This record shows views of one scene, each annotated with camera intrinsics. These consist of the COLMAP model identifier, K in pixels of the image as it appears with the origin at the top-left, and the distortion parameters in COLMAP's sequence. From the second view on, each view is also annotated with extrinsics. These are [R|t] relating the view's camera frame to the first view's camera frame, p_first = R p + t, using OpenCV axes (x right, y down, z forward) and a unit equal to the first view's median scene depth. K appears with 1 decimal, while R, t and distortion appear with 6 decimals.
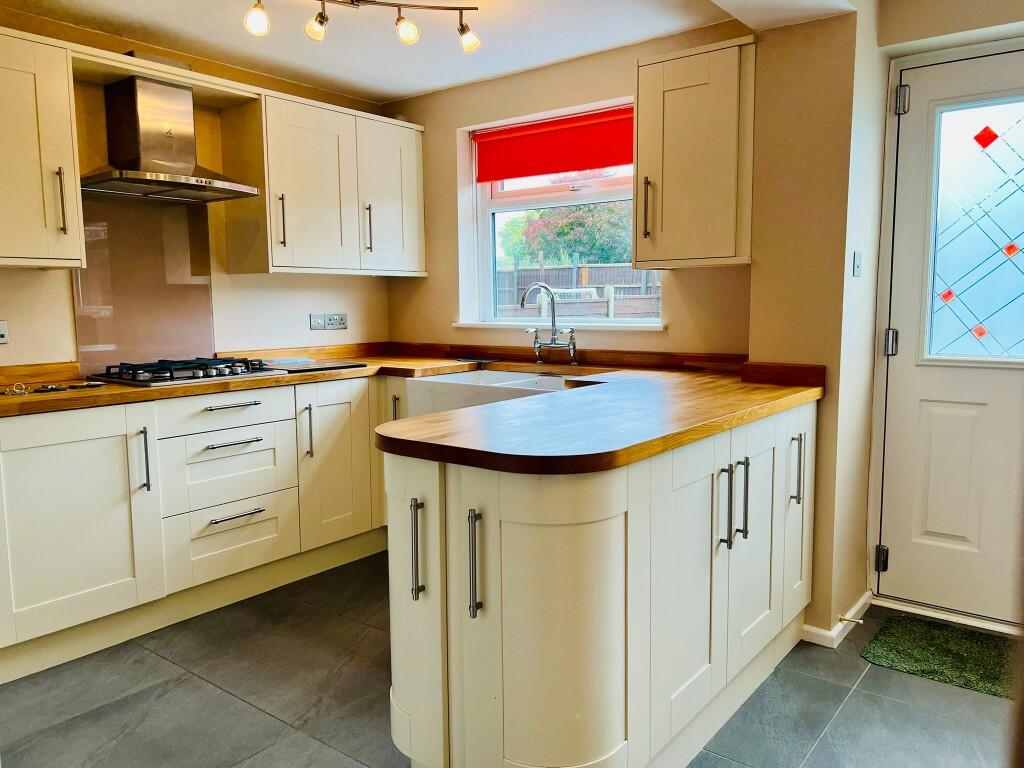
lens RADIAL K [[762.6, 0, 510.7], [0, 762.6, 375.9], [0, 0, 1]] dist [0.059880, -0.080782]
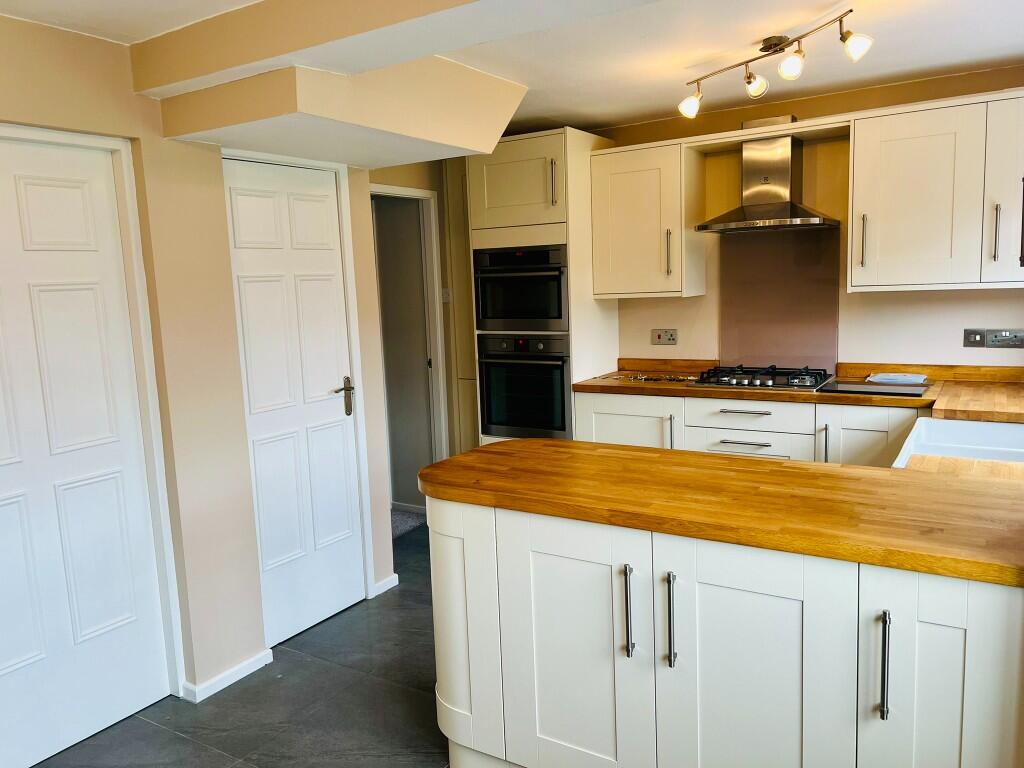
lens RADIAL K [[762.6, 0, 510.1], [0, 762.6, 386.7], [0, 0, 1]] dist [0.059880, -0.080782]
pose [[0.135565, 0.138470, -0.981044, 0.689686], [-0.064216, 0.989331, 0.130766, -0.121224], [0.988685, 0.045271, 0.143011, 0.430973]]
